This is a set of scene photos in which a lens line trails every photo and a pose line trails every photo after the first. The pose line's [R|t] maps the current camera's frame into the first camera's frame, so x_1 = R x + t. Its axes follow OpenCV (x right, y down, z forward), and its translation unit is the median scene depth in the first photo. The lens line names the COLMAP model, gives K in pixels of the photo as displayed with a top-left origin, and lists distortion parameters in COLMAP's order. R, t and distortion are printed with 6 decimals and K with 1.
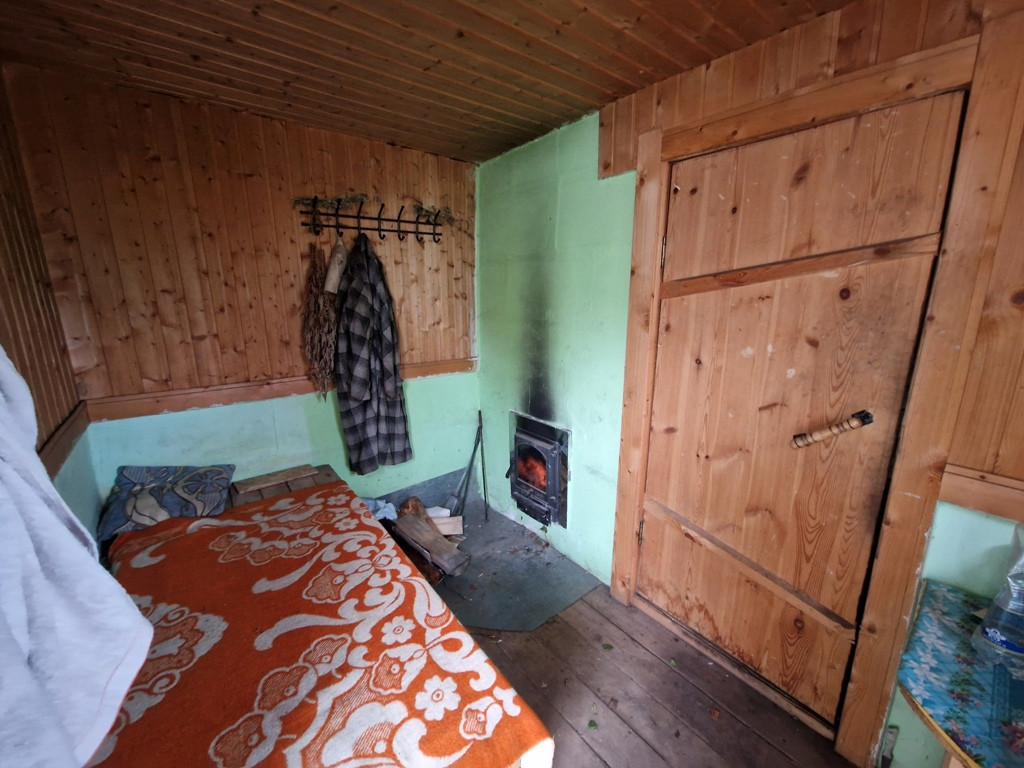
lens RADIAL K [[417.3, 0, 512.6], [0, 417.3, 386.2], [0, 0, 1]] dist [0.011510, -0.008302]
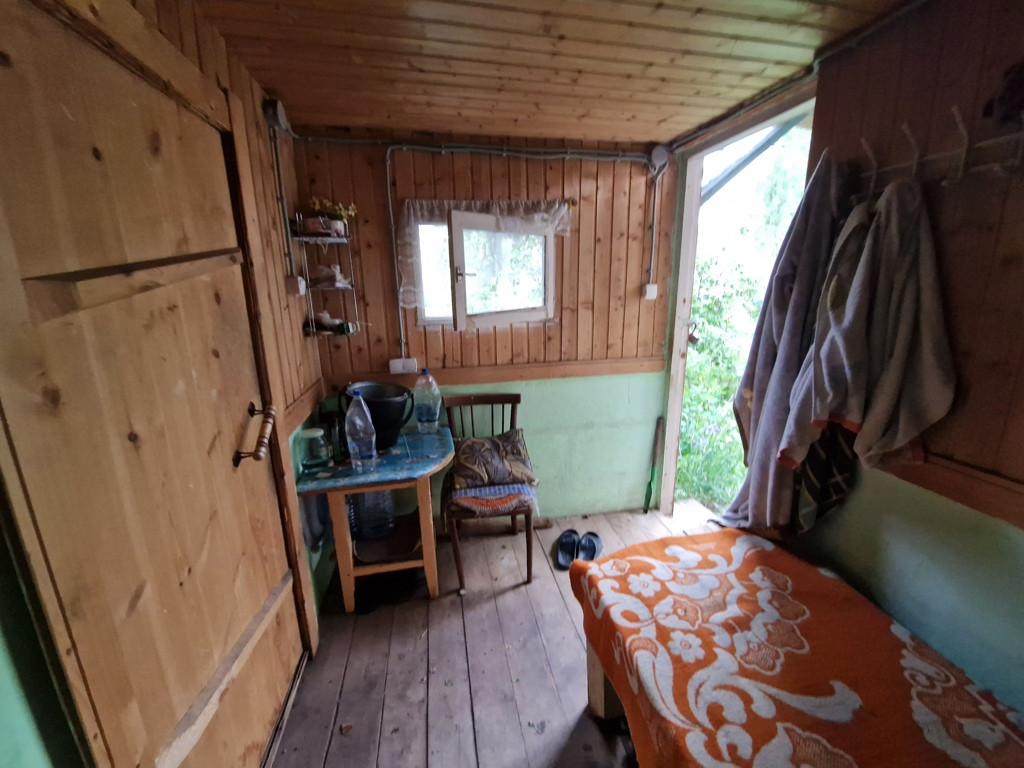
lens RADIAL K [[417.3, 0, 512.6], [0, 417.3, 386.2], [0, 0, 1]] dist [0.011510, -0.008302]
pose [[-0.889866, -0.103729, 0.444273, -0.286334], [0.108982, 0.897285, 0.427787, -0.413080], [-0.443014, 0.429091, -0.787159, 1.689184]]
